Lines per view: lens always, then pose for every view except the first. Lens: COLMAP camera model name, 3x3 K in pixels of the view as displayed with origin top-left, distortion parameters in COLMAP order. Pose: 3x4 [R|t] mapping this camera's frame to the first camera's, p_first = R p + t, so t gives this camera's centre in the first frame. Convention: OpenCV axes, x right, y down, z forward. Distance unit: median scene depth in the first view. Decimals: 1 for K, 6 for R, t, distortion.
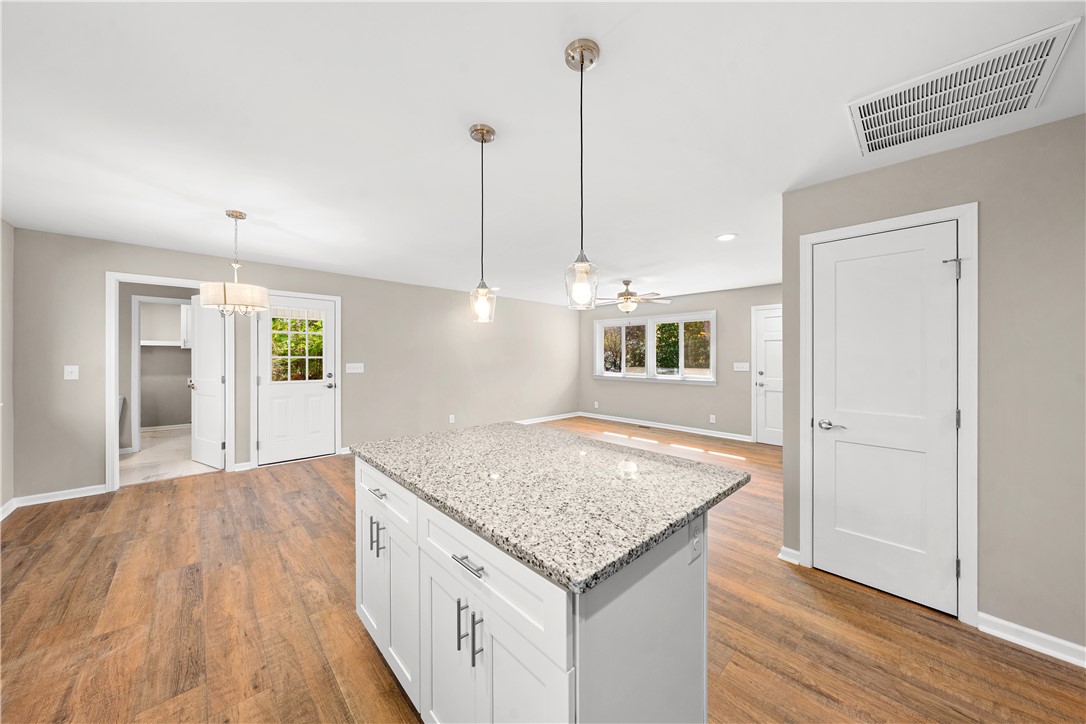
lens RADIAL K [[366.4, 0, 546.3], [0, 366.4, 357.7], [0, 0, 1]] dist [-0.000368, 0.000026]
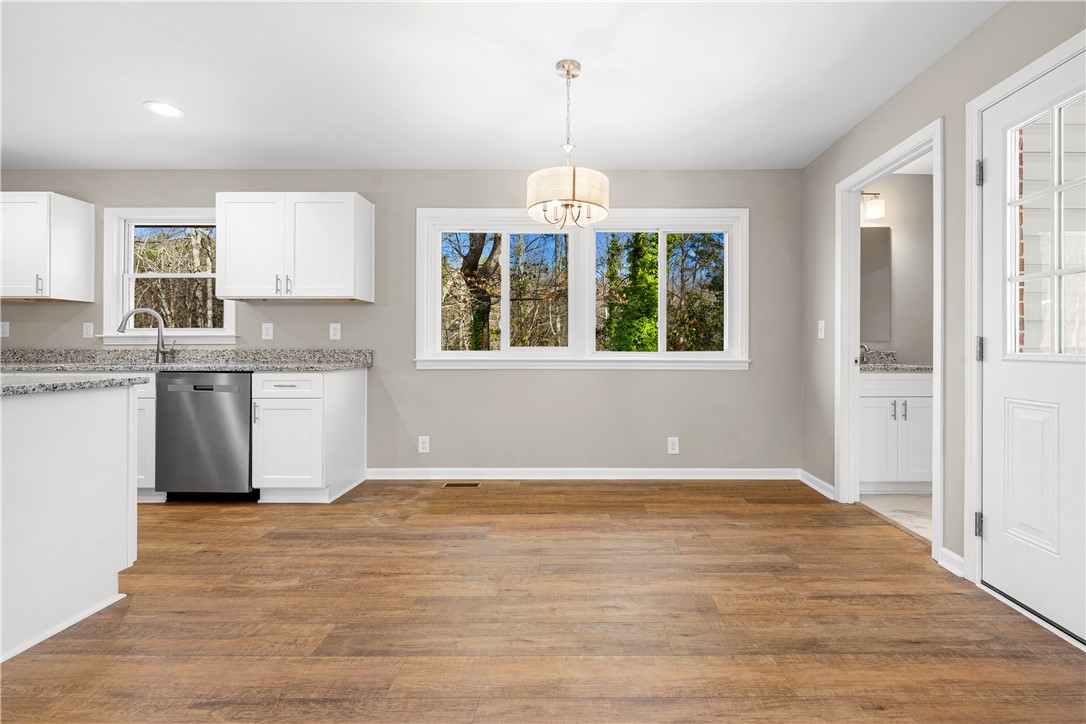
lens RADIAL K [[475.1, 0, 577.0], [0, 475.1, 347.1], [0, 0, 1]] dist [-0.002024, -0.000178]
pose [[-0.687442, -0.003469, -0.726231, -0.259448], [-0.006785, 0.999976, 0.001647, 0.099511], [0.726208, 0.006059, -0.687449, 1.624790]]
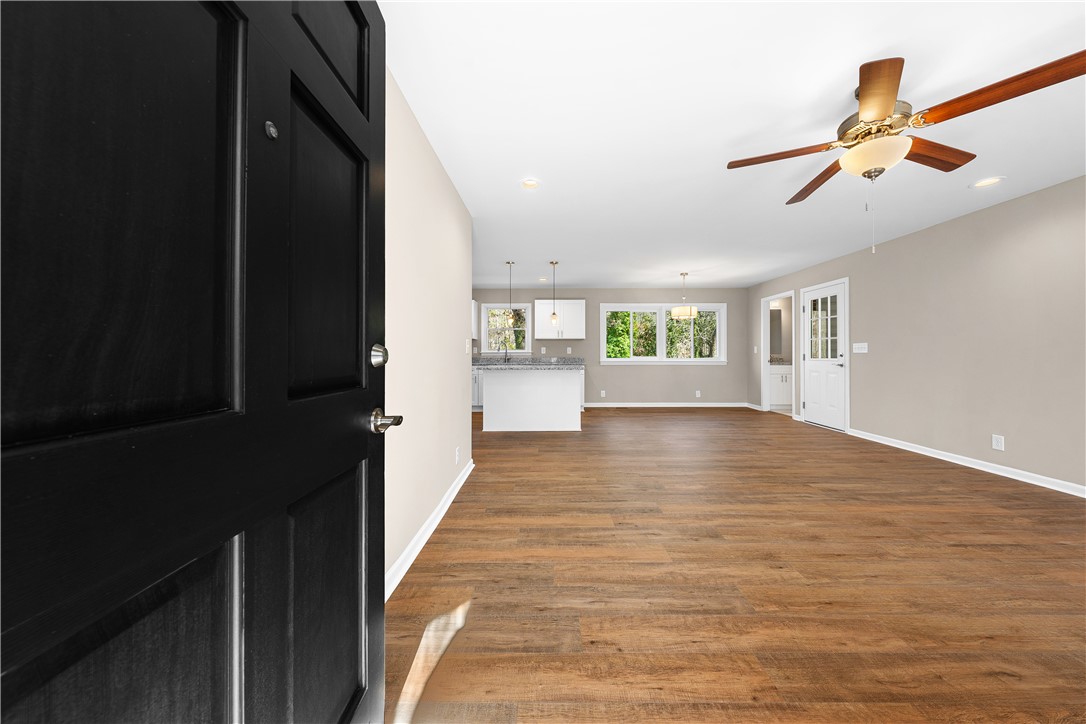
lens RADIAL K [[366.4, 0, 546.6], [0, 366.4, 352.0], [0, 0, 1]] dist [-0.000368, 0.000026]
pose [[-0.686299, -0.005660, -0.727298, 1.317107], [-0.004474, 0.999984, -0.003560, 0.082330], [0.727306, 0.000811, -0.686313, 1.942819]]
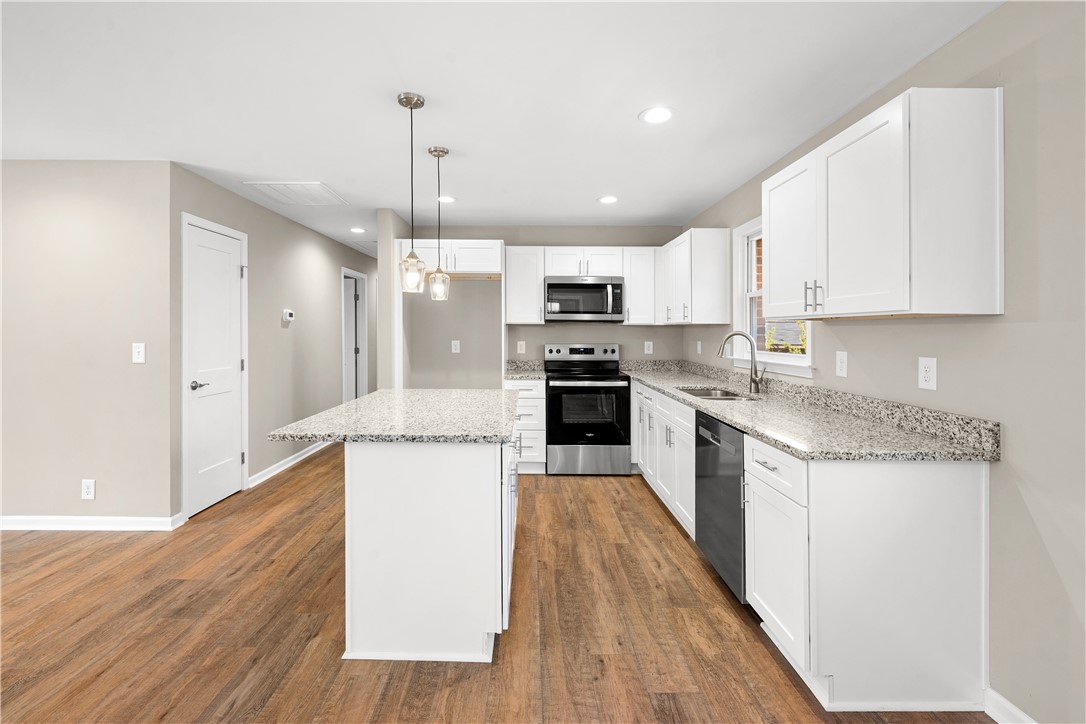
lens RADIAL K [[475.1, 0, 532.4], [0, 475.1, 329.7], [0, 0, 1]] dist [-0.002024, -0.000178]
pose [[-0.726158, -0.005028, 0.687509, -0.819331], [-0.005604, 0.999983, 0.001394, 0.001647], [-0.687505, -0.002841, -0.726175, 1.101059]]
